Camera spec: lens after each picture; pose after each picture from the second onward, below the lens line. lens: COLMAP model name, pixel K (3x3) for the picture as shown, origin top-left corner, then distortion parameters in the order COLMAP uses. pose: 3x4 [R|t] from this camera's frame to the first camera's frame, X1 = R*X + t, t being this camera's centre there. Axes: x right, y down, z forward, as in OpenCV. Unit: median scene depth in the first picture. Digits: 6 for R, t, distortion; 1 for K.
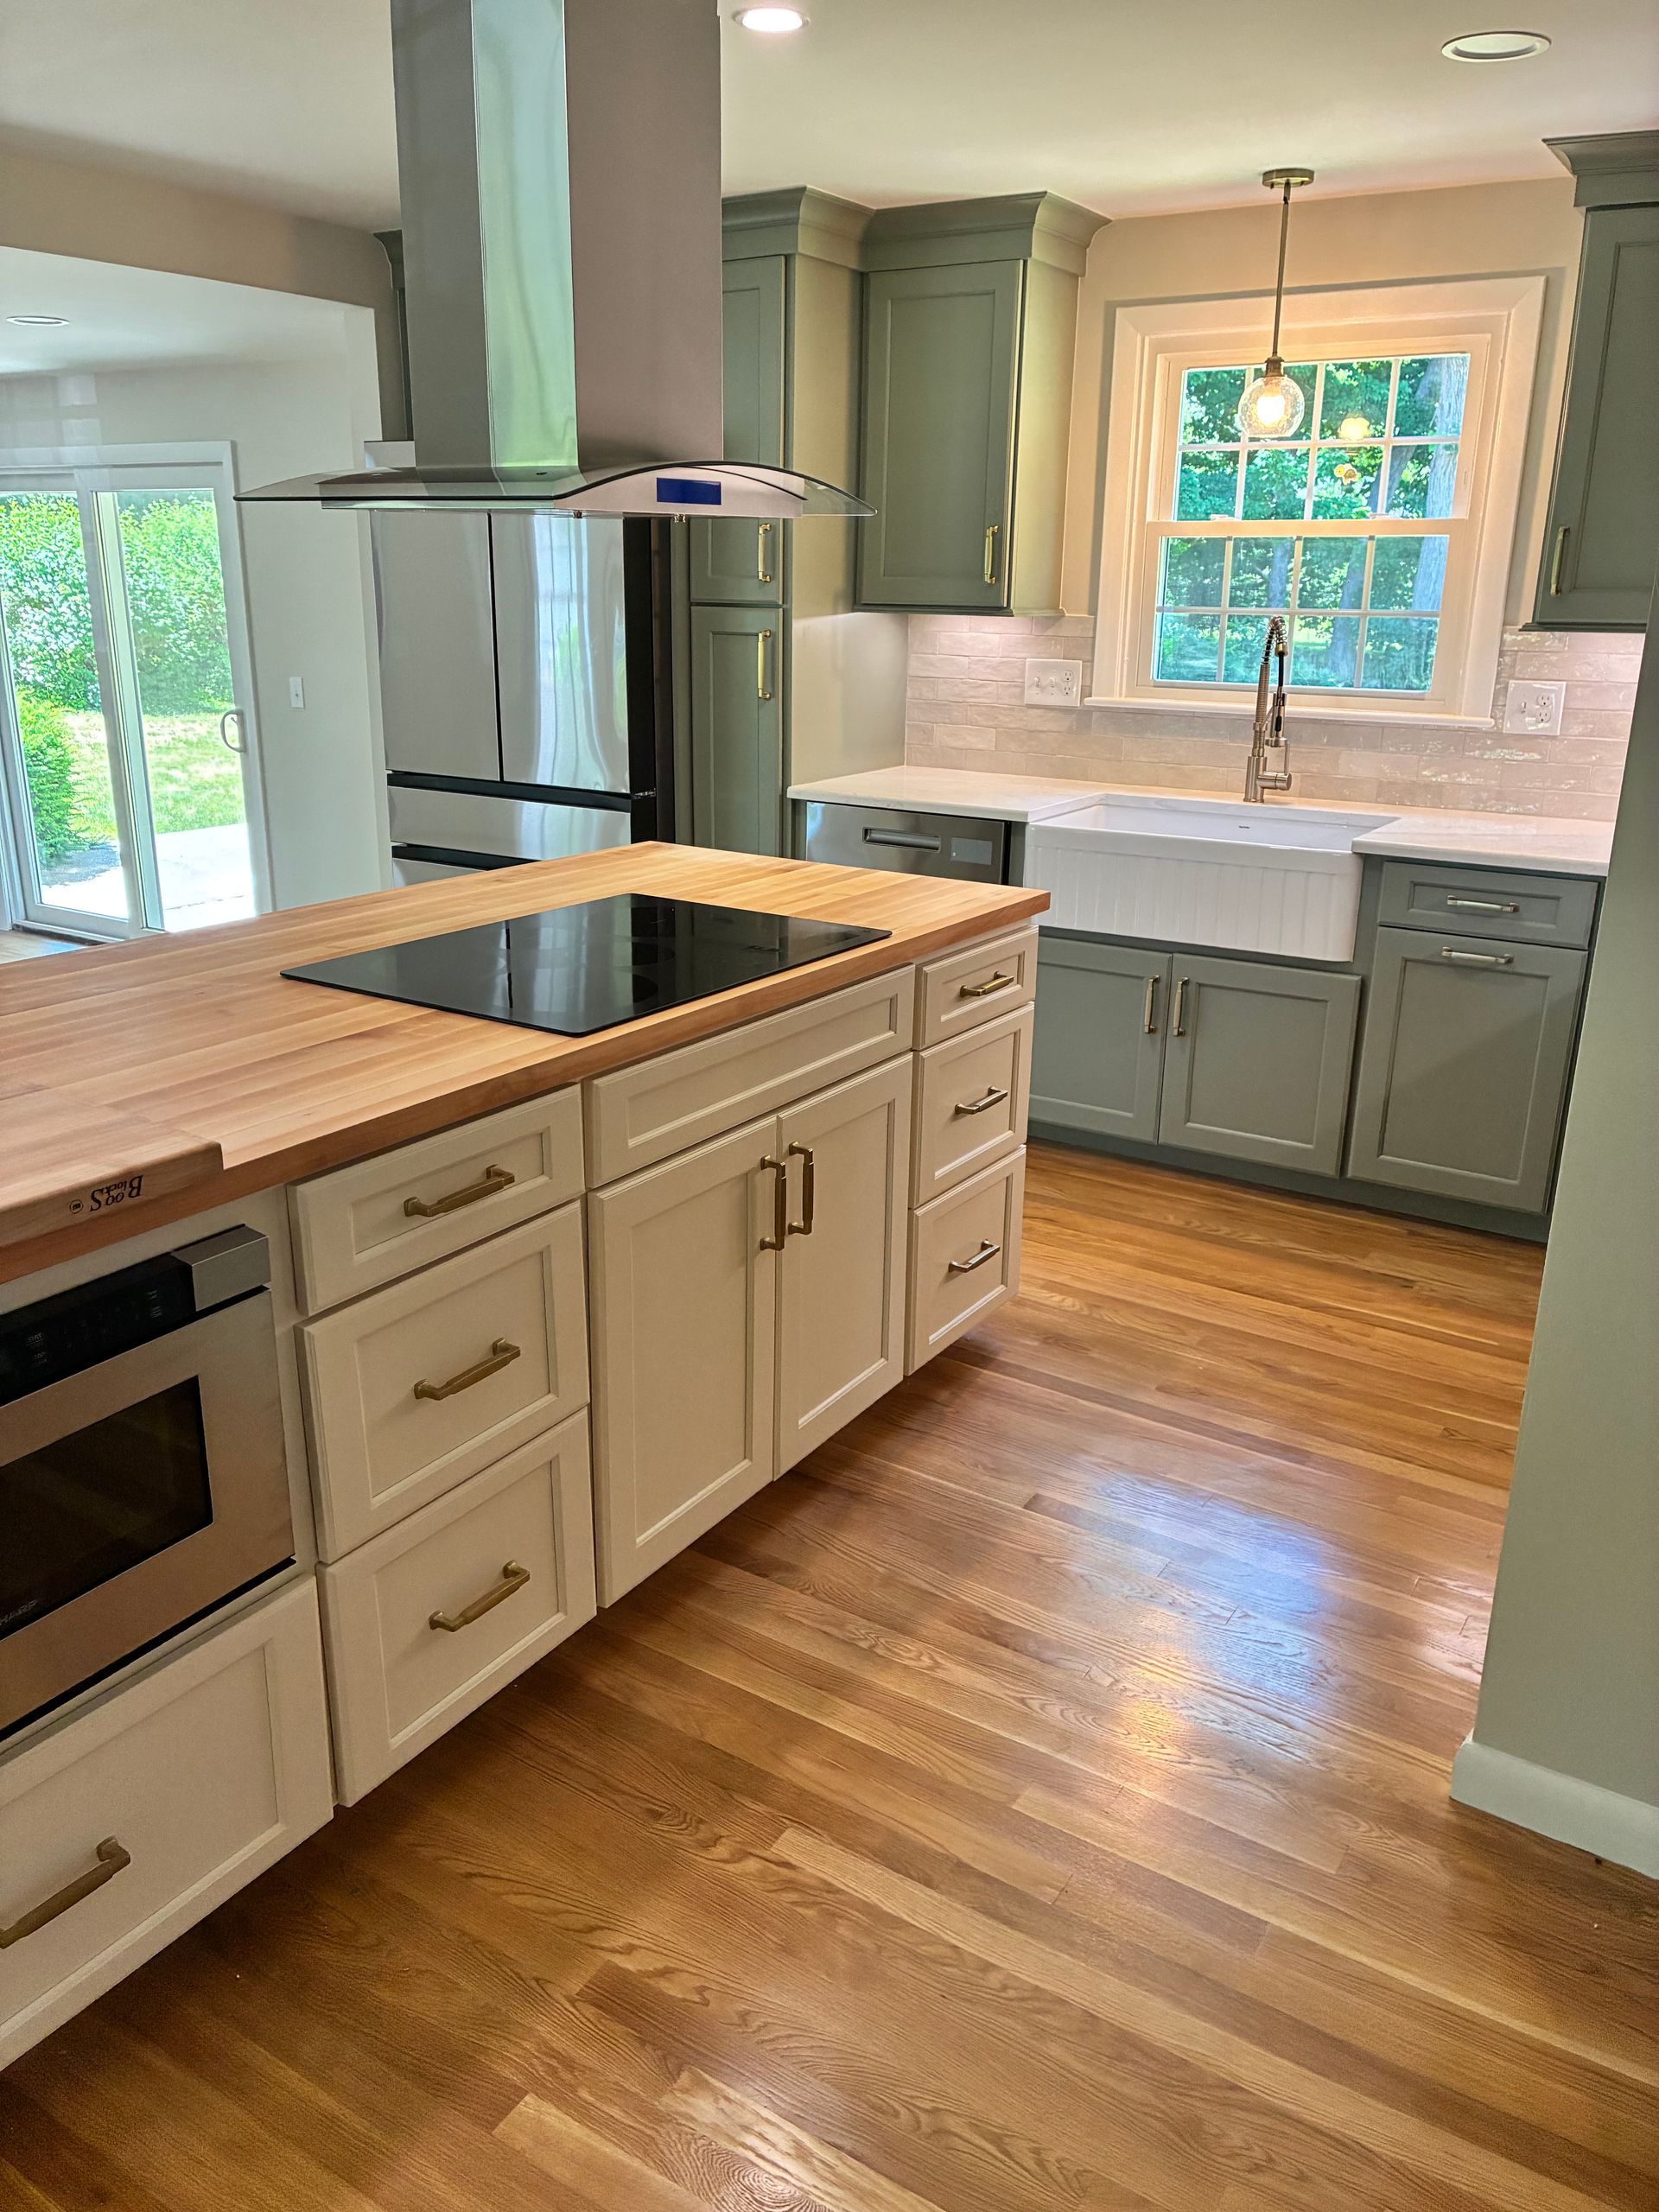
lens RADIAL K [[1668.0, 0, 818.9], [0, 1668.0, 1086.0], [0, 0, 1]] dist [0.049417, -0.051822]
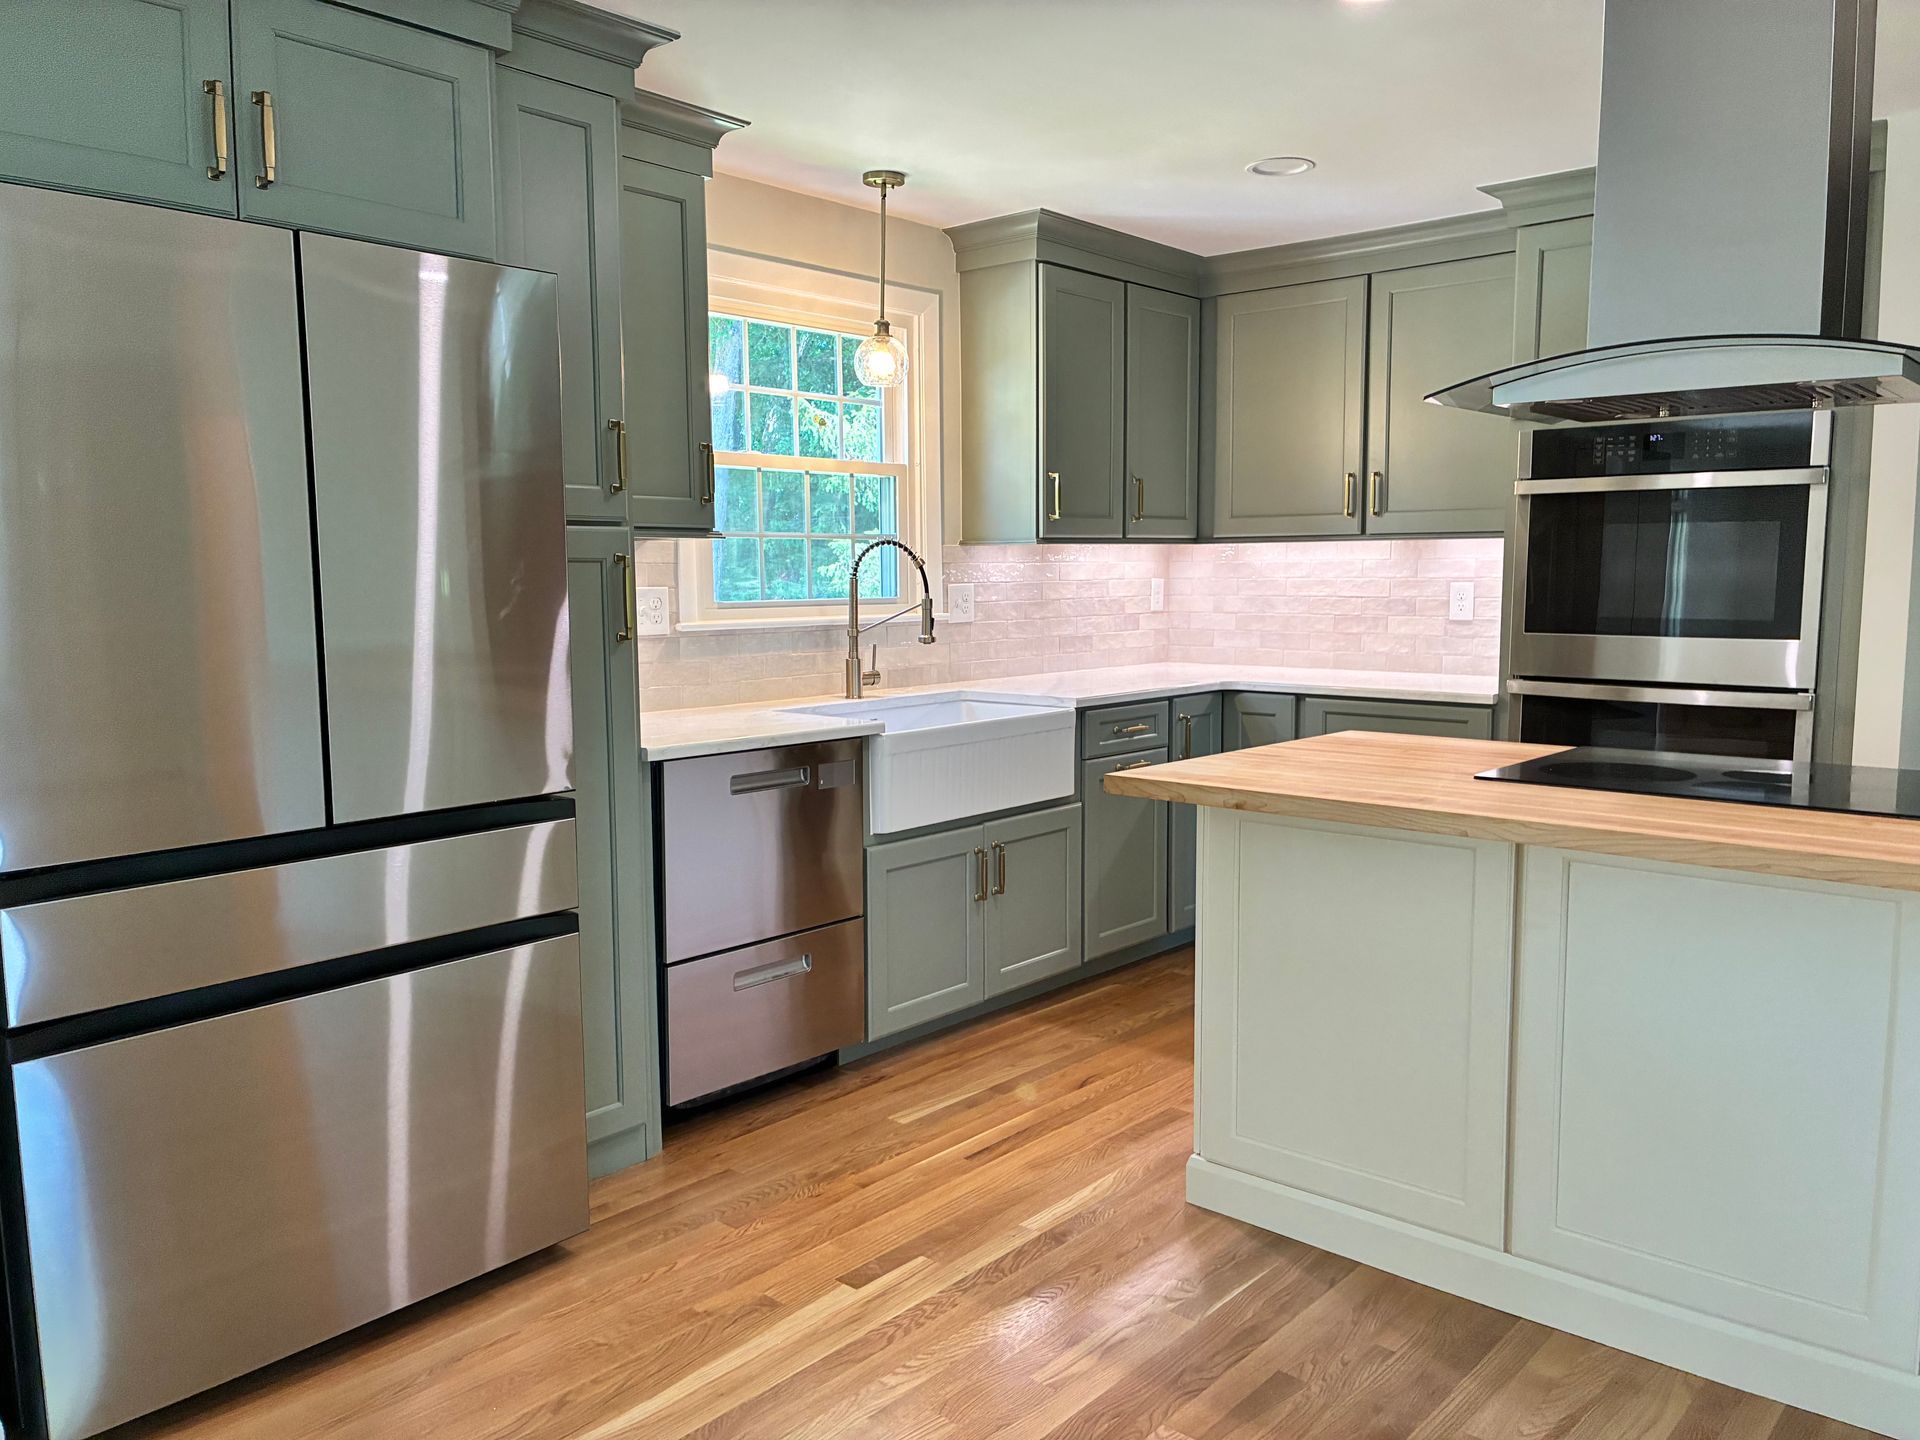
lens RADIAL K [[1447.8, 0, 941.6], [0, 1447.8, 730.9], [0, 0, 1]] dist [0.049417, -0.051822]
pose [[0.160763, -0.125301, 0.979007, -0.704416], [0.302394, 0.950461, 0.071991, -0.209803], [-0.939528, 0.284472, 0.190689, 0.802153]]
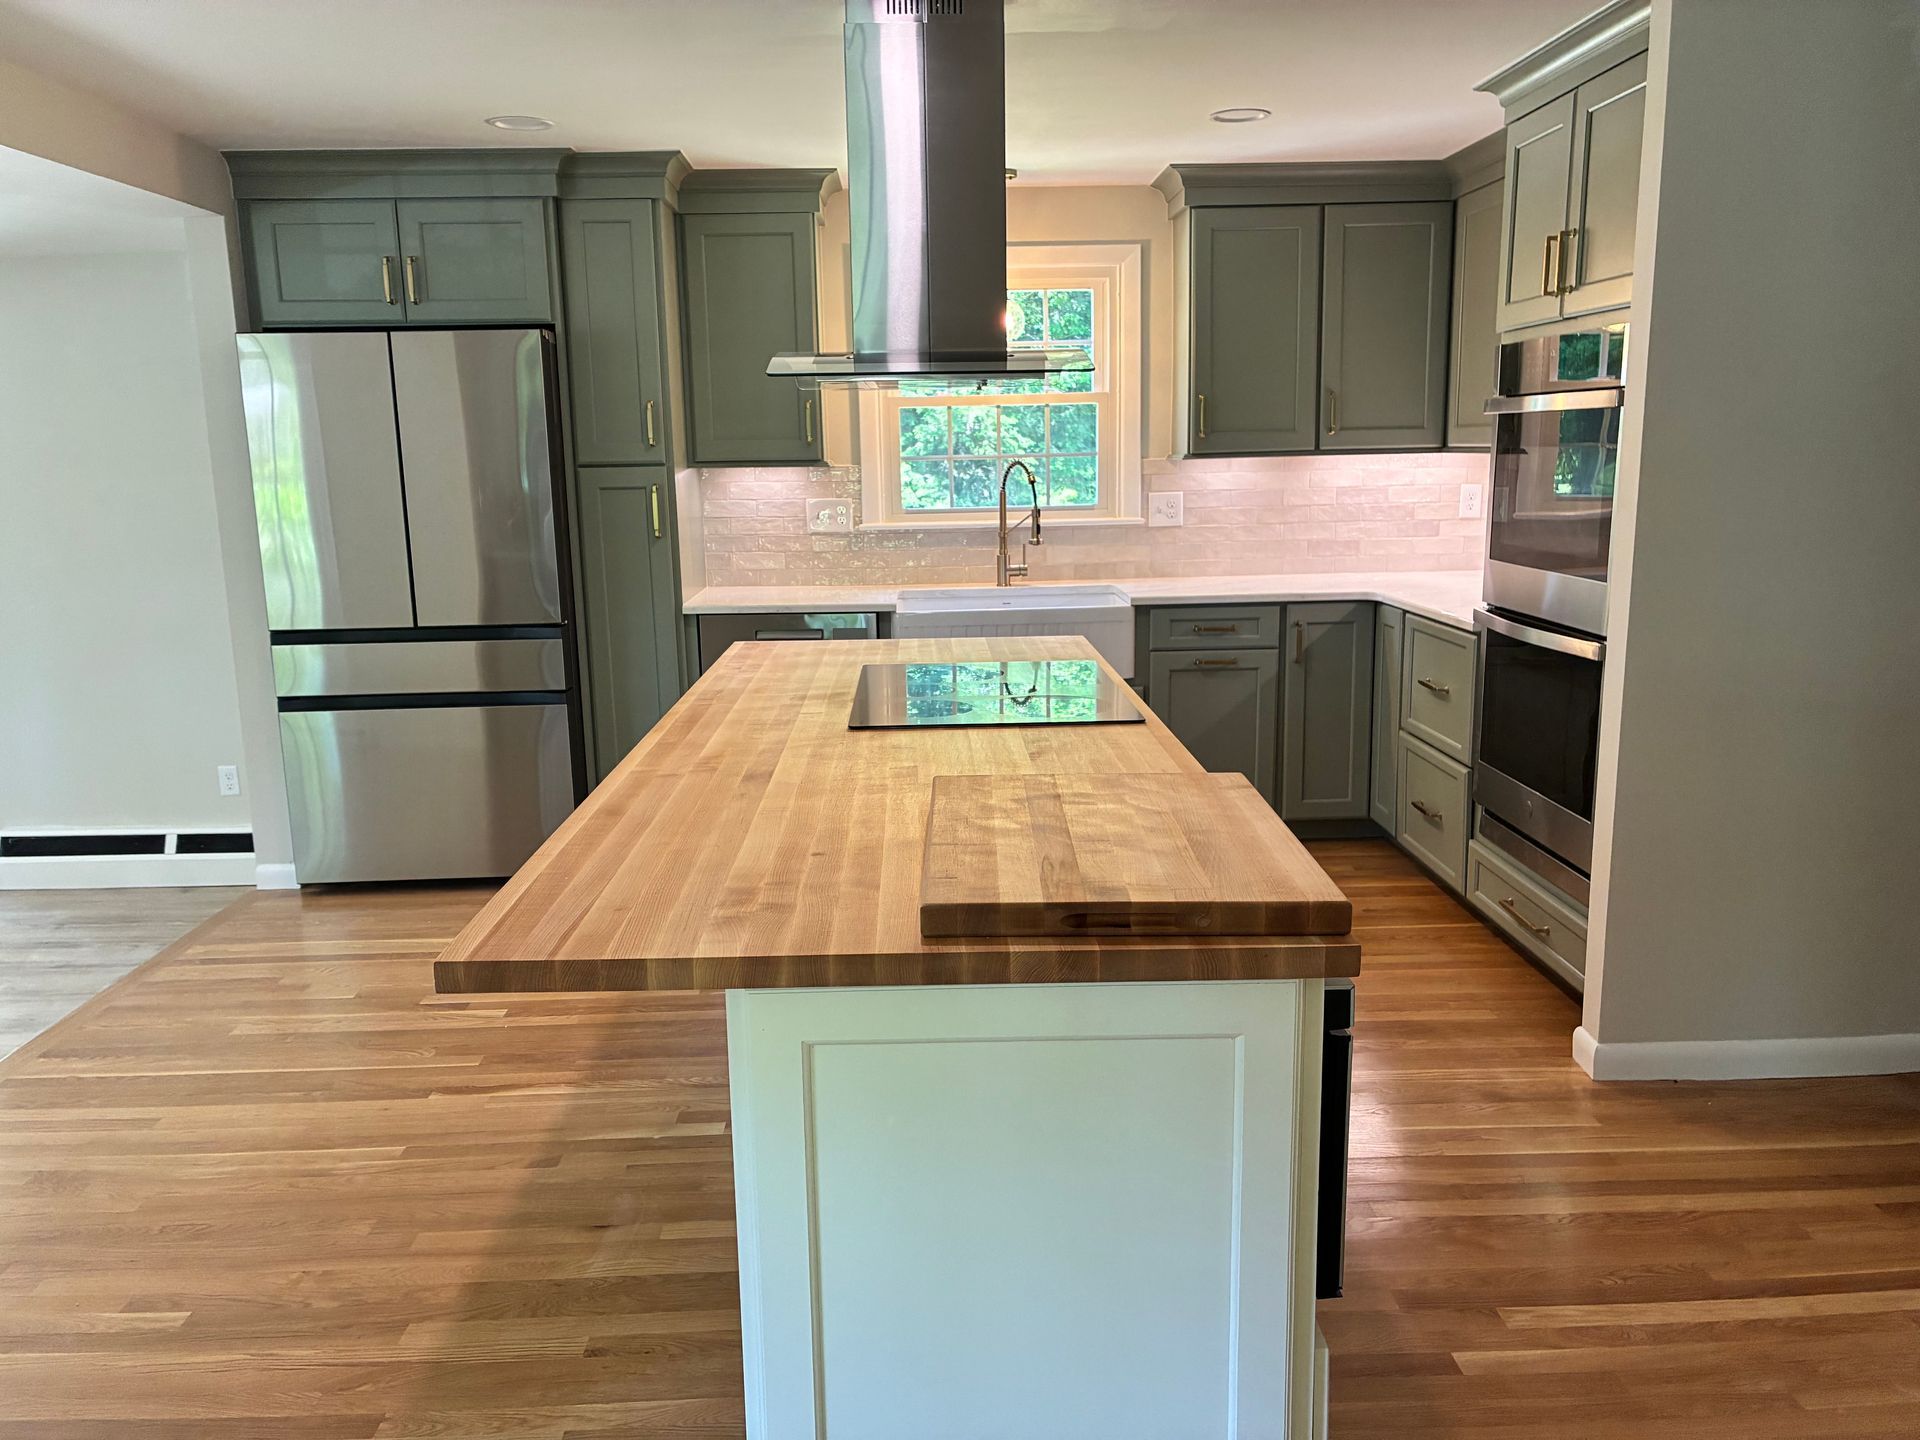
lens RADIAL K [[1447.8, 0, 946.5], [0, 1447.8, 728.0], [0, 0, 1]] dist [0.049417, -0.051822]
pose [[0.826735, -0.135941, 0.545921, -0.492425], [0.196484, 0.979032, -0.053762, 0.006090], [-0.527165, 0.151712, 0.836110, 0.012738]]
